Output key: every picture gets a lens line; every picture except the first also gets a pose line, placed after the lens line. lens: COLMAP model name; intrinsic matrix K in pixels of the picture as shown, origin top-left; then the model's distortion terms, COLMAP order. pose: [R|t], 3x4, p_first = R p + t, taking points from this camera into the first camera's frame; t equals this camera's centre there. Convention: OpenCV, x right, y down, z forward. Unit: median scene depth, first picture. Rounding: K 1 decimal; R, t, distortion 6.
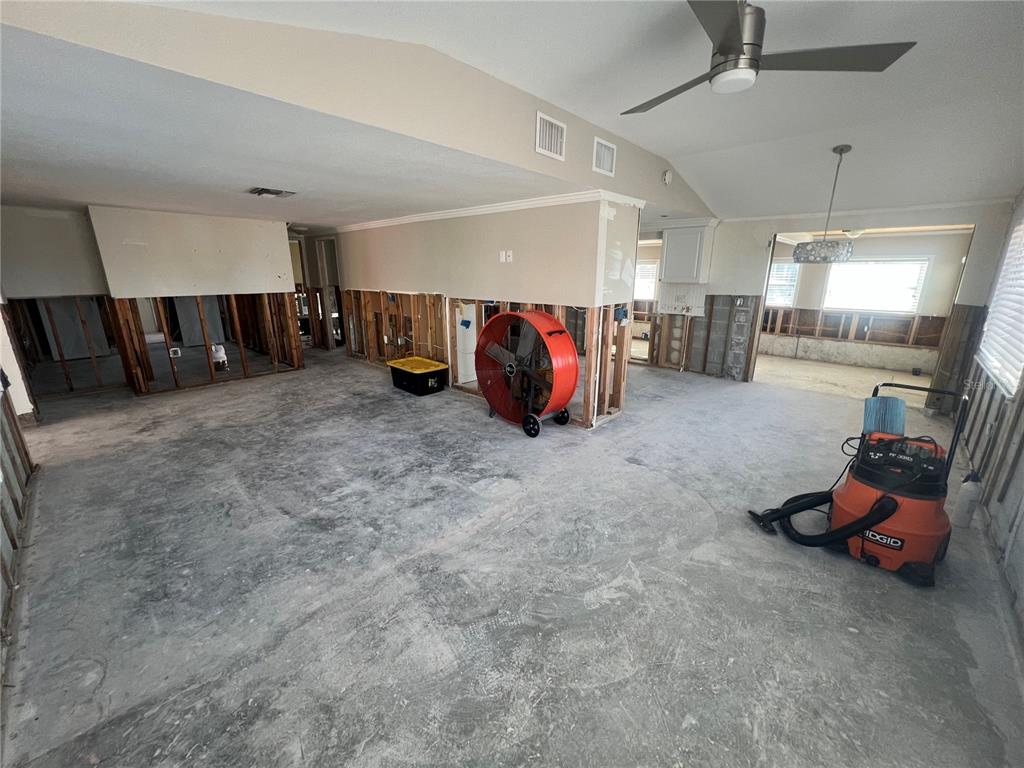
lens RADIAL K [[408.1, 0, 511.3], [0, 408.1, 382.5], [0, 0, 1]] dist [-0.001105, 0.000271]
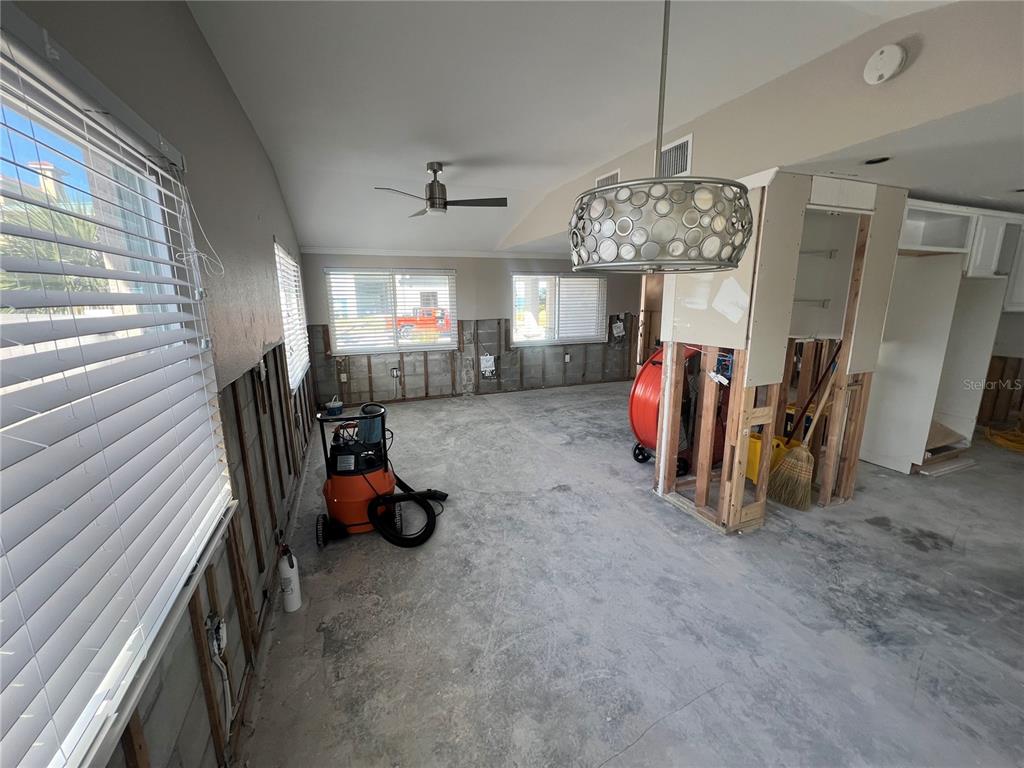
lens RADIAL K [[408.1, 0, 511.6], [0, 408.1, 382.5], [0, 0, 1]] dist [-0.001105, 0.000271]
pose [[-0.418253, 0.187486, -0.888771, 1.143932], [-0.233901, 0.923238, 0.304830, -0.305740], [0.877699, 0.335380, -0.342294, 1.109402]]
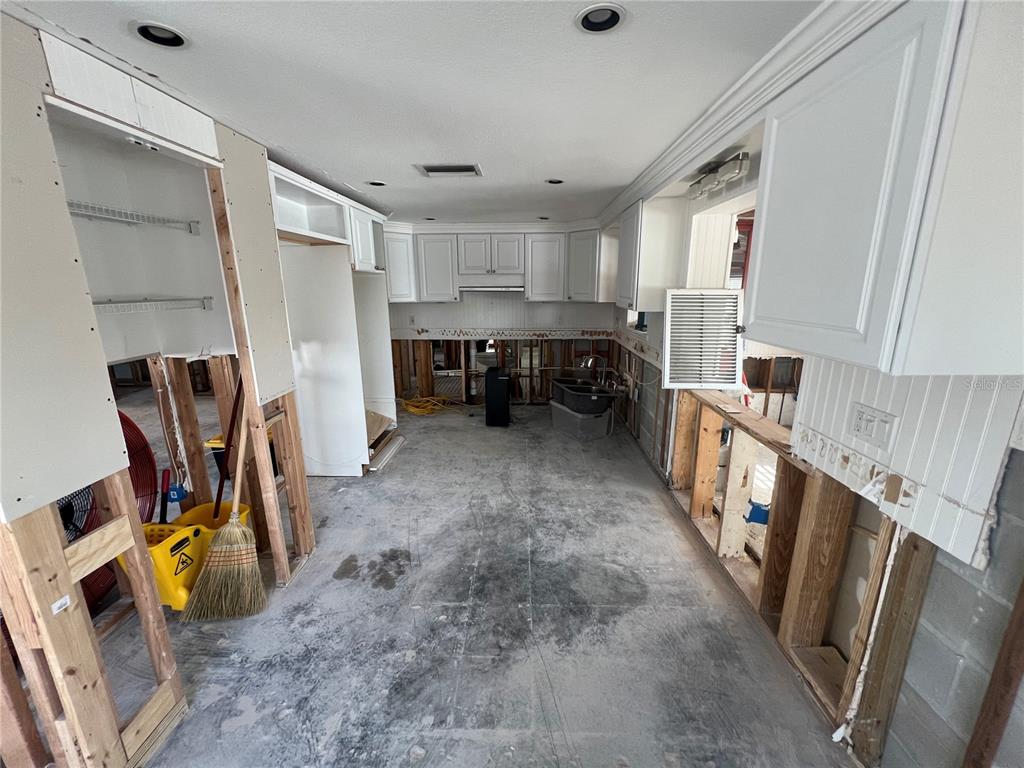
lens RADIAL K [[408.1, 0, 510.8], [0, 408.1, 381.7], [0, 0, 1]] dist [-0.001105, 0.000271]
pose [[0.662626, 0.170382, -0.729313, 0.781324], [-0.193951, 0.979598, 0.052637, -0.357745], [0.723402, 0.106572, 0.682153, 1.272980]]
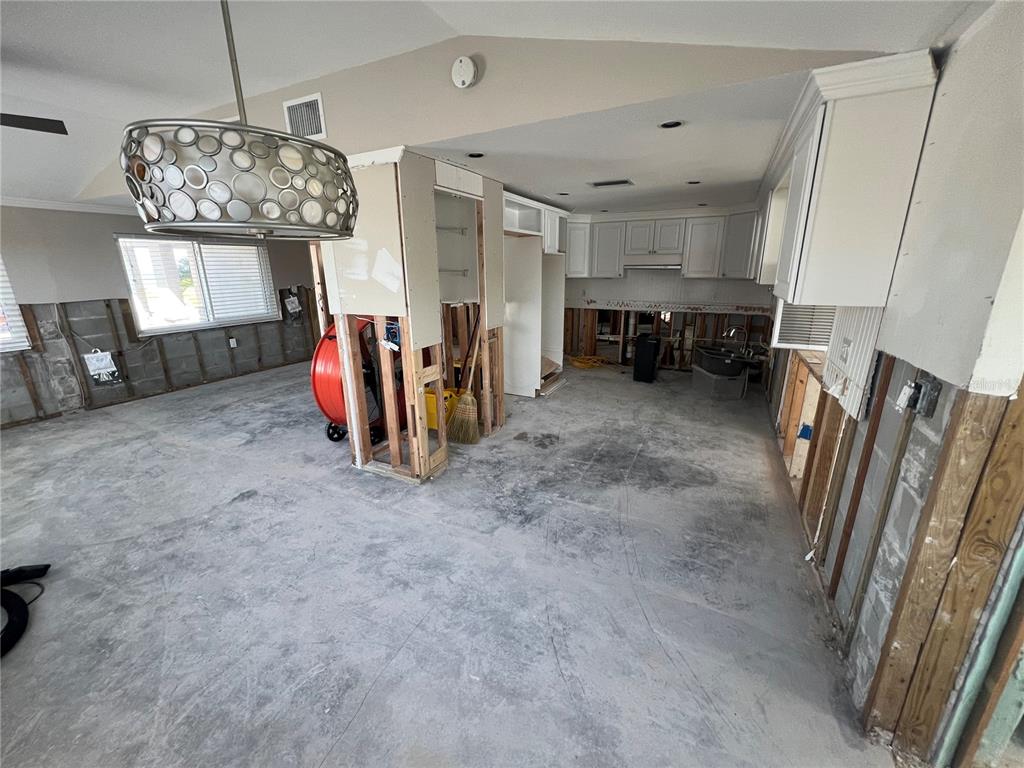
lens RADIAL K [[408.1, 0, 510.6], [0, 408.1, 382.1], [0, 0, 1]] dist [-0.001105, 0.000271]
pose [[0.284964, 0.258296, -0.923081, 1.135616], [-0.246175, 0.950429, 0.189951, -0.313816], [0.926387, 0.173110, 0.334424, 1.147527]]
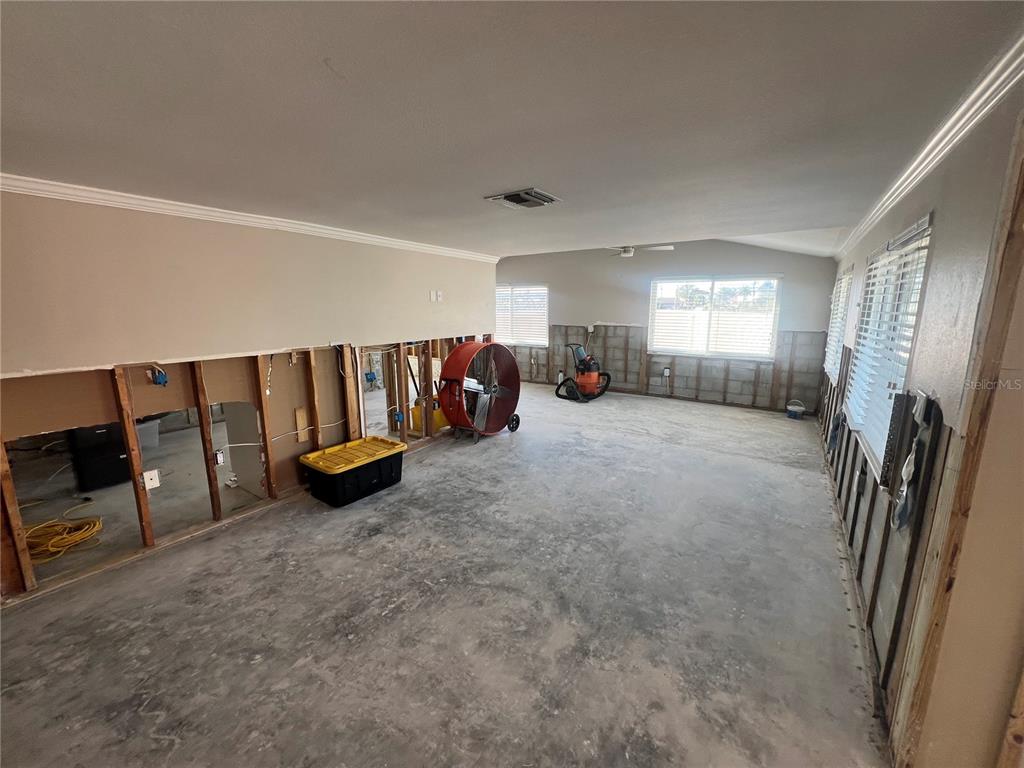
lens RADIAL K [[408.1, 0, 510.8], [0, 408.1, 380.2], [0, 0, 1]] dist [-0.001105, 0.000271]
pose [[-0.155629, -0.179002, 0.971462, -1.349470], [0.263690, 0.940229, 0.215491, -0.348947], [-0.951970, 0.289702, -0.099126, 1.217726]]
